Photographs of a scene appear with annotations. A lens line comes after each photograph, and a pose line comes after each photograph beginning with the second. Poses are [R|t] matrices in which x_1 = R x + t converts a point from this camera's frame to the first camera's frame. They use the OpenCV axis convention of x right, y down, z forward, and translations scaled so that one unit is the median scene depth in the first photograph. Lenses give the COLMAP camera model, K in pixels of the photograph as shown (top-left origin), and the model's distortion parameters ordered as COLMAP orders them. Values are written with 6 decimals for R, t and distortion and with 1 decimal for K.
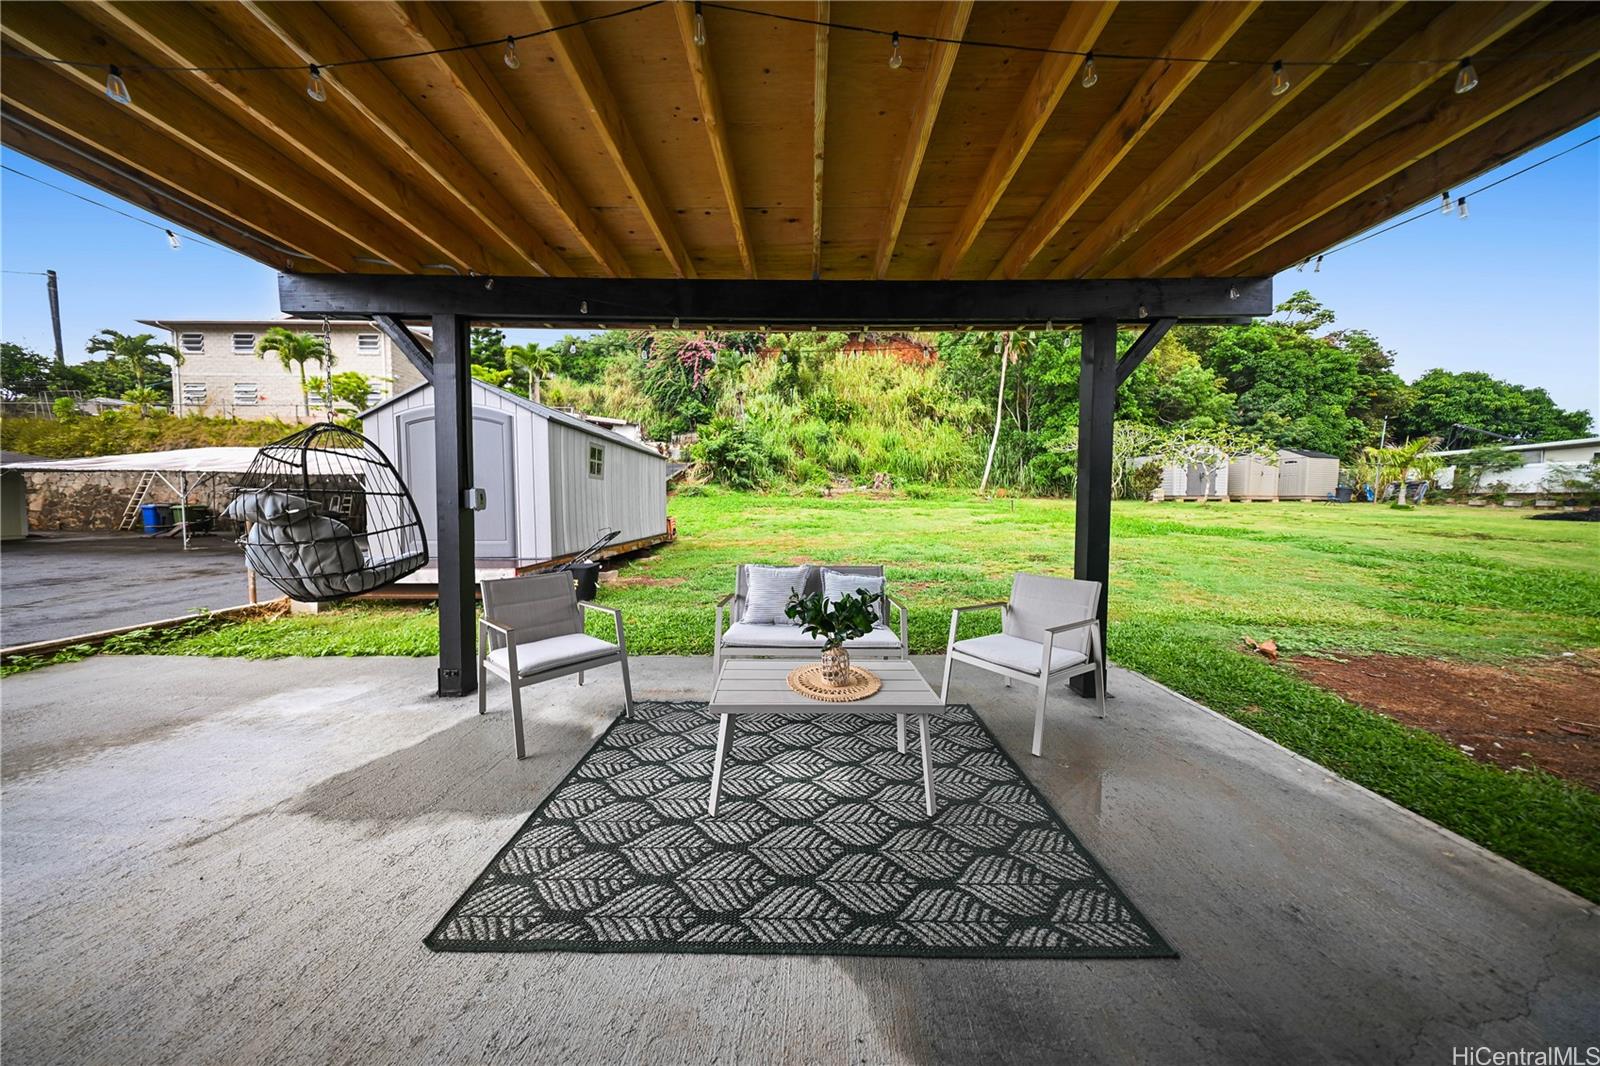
lens RADIAL K [[459.1, 0, 802.4], [0, 459.1, 529.0], [0, 0, 1]] dist [-0.005834, -0.000151]
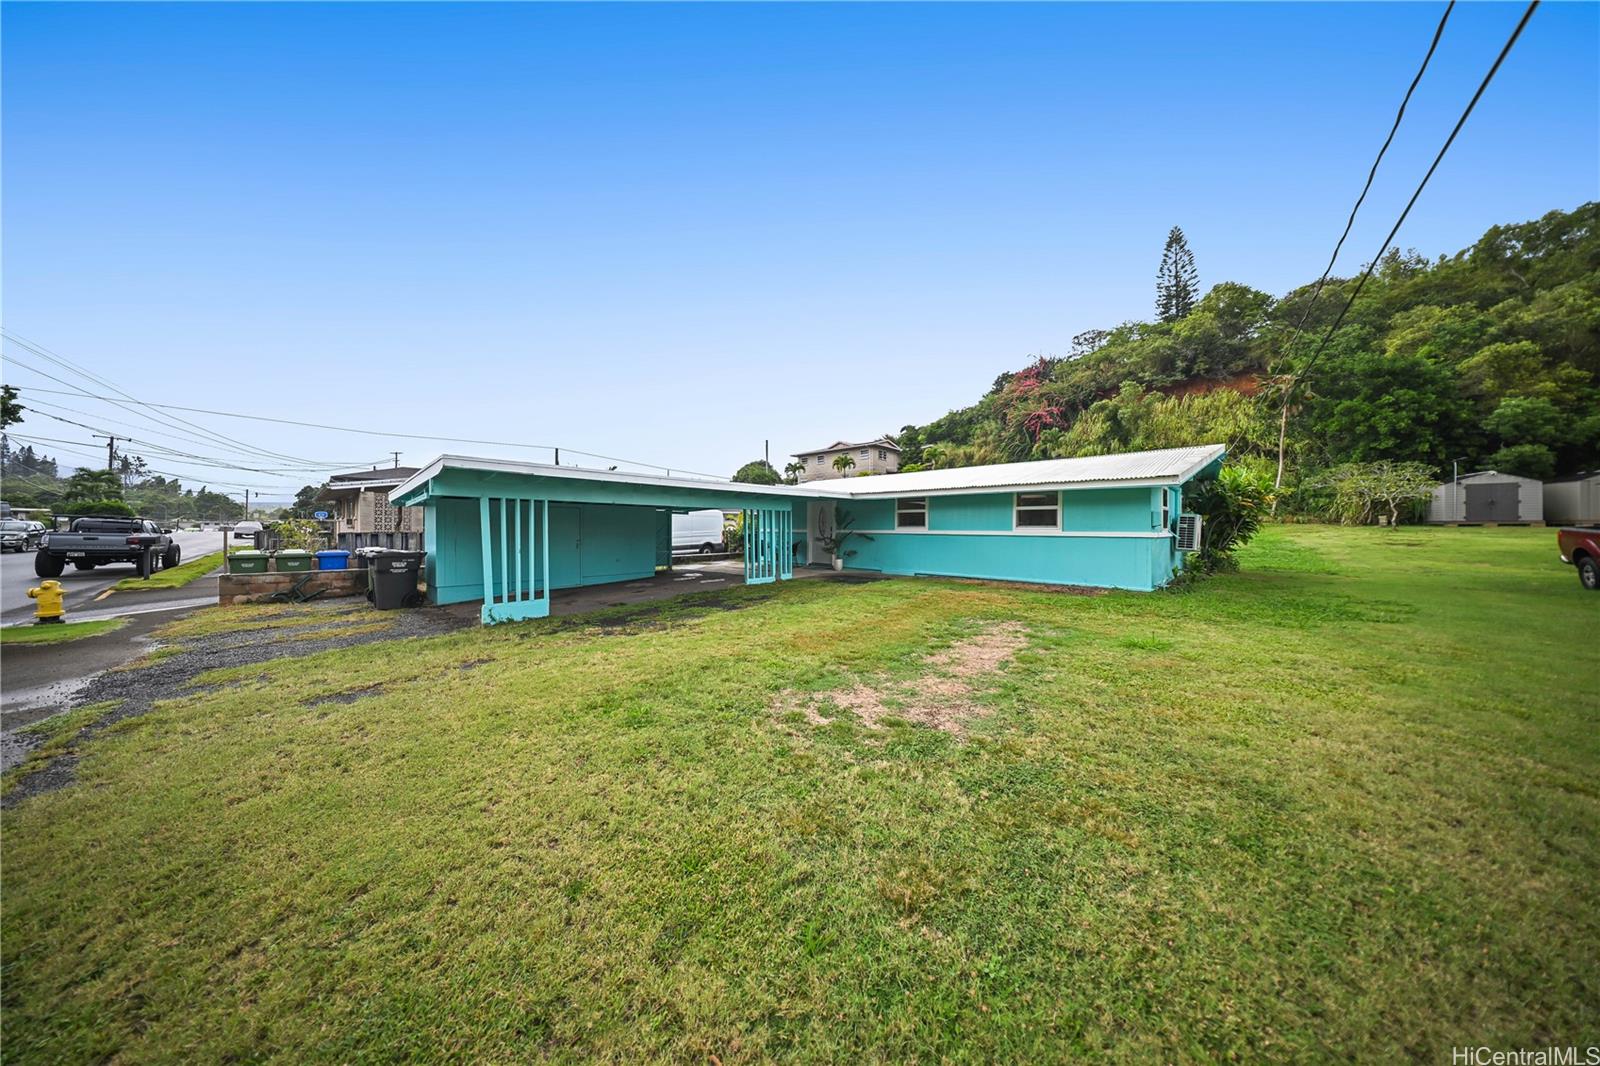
lens RADIAL K [[459.1, 0, 794.1], [0, 459.1, 531.9], [0, 0, 1]] dist [-0.005834, -0.000151]
pose [[0.704987, 0.005336, -0.709201, 0.299860], [-0.040689, 0.998629, -0.032933, 0.040047], [0.708053, 0.052074, 0.704237, -0.624289]]
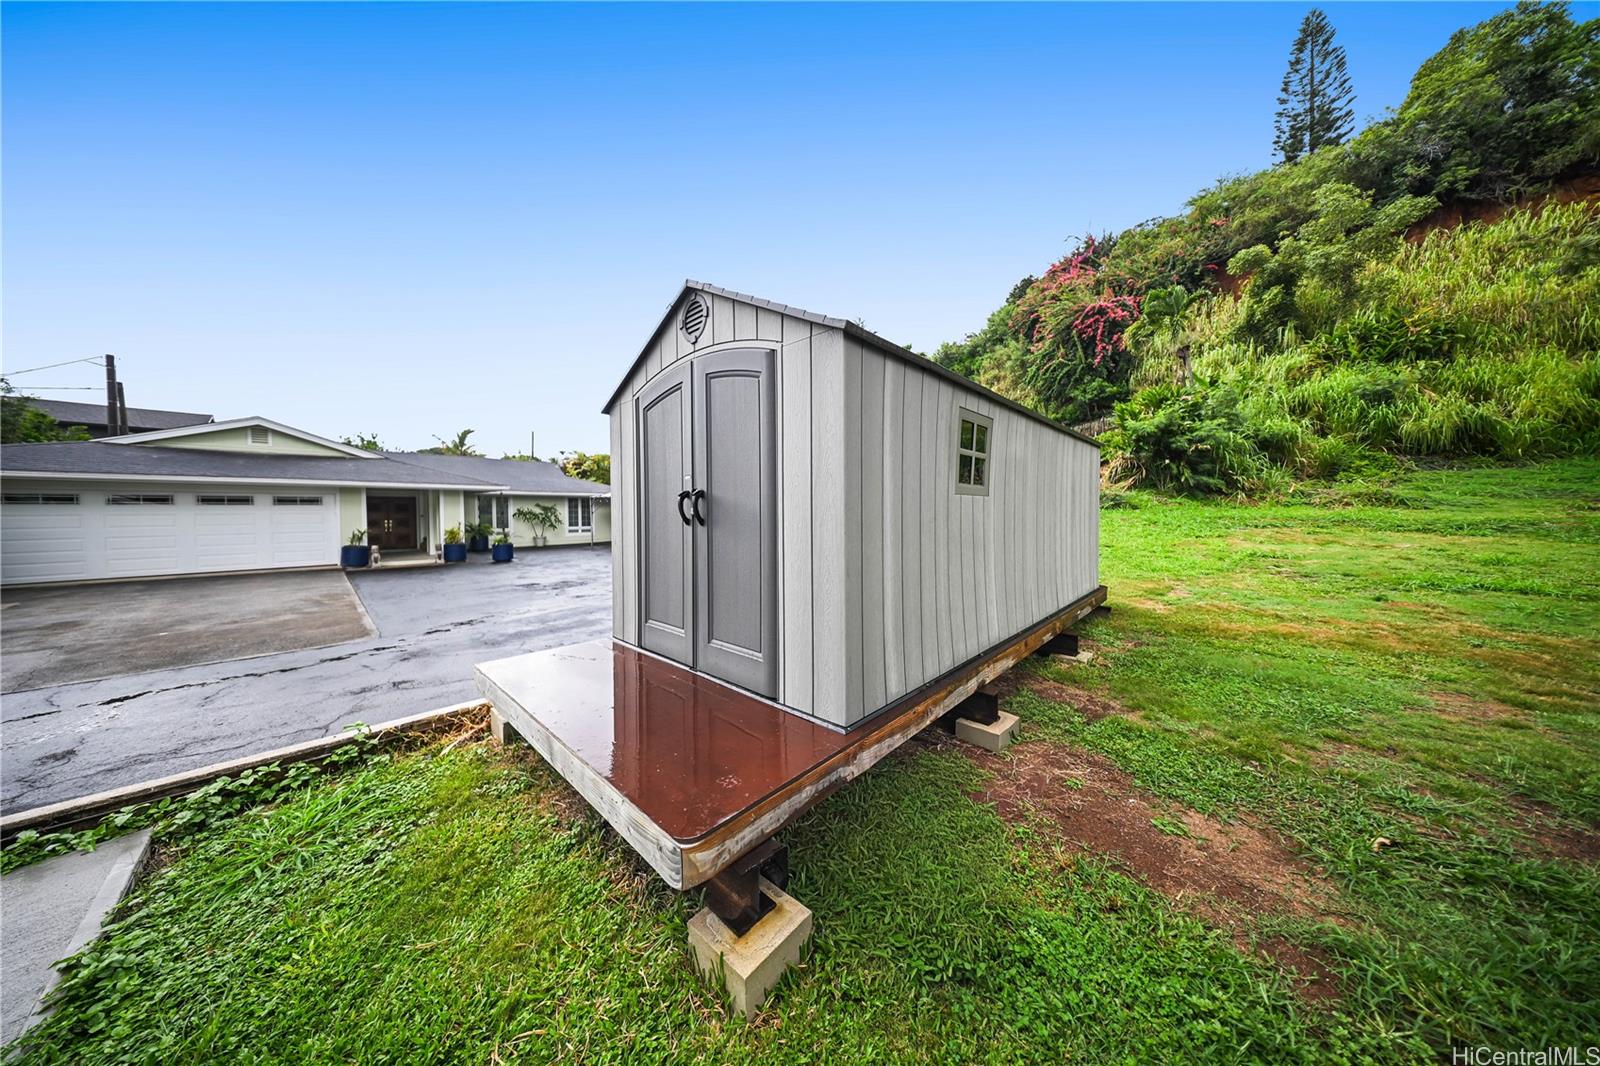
lens RADIAL K [[459.1, 0, 801.2], [0, 459.1, 528.7], [0, 0, 1]] dist [-0.005834, -0.000151]
pose [[0.718272, 0.020560, -0.695458, -0.064769], [-0.030790, 0.999523, -0.002251, -0.017326], [0.695081, 0.023030, 0.718563, 0.141602]]
